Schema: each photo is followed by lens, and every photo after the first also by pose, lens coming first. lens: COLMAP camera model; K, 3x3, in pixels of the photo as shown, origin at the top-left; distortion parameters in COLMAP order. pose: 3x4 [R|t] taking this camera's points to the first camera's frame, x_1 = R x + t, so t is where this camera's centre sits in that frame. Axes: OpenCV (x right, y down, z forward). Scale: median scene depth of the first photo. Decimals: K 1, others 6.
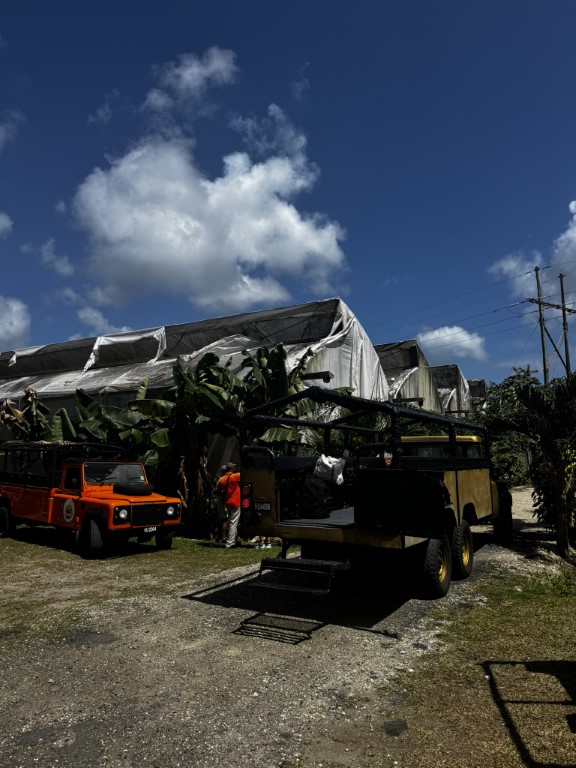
lens RADIAL K [[544.8, 0, 295.0], [0, 544.8, 383.9], [0, 0, 1]] dist [-0.001964, -0.011396]
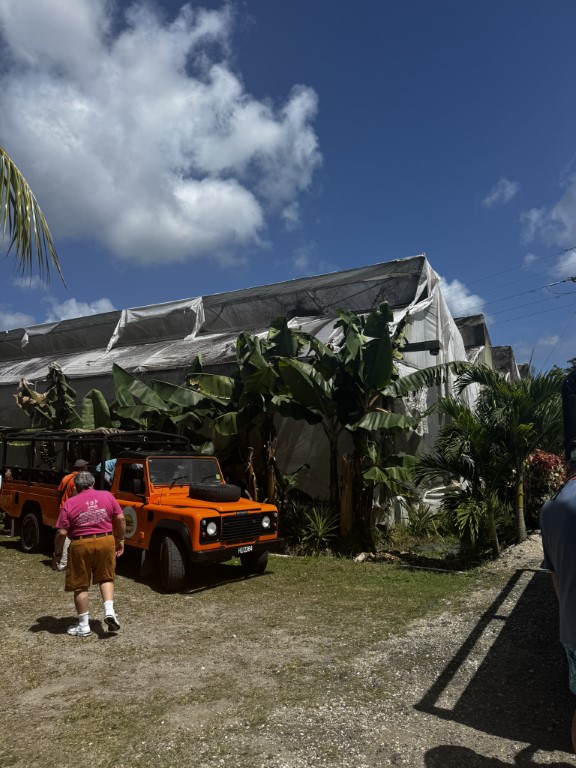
lens RADIAL K [[544.8, 0, 281.0], [0, 544.8, 383.7], [0, 0, 1]] dist [-0.001964, -0.011396]
pose [[0.999902, -0.001099, -0.013965, -0.134224], [0.001322, 0.999872, 0.015969, 0.023664], [0.013946, -0.015986, 0.999775, 0.183037]]
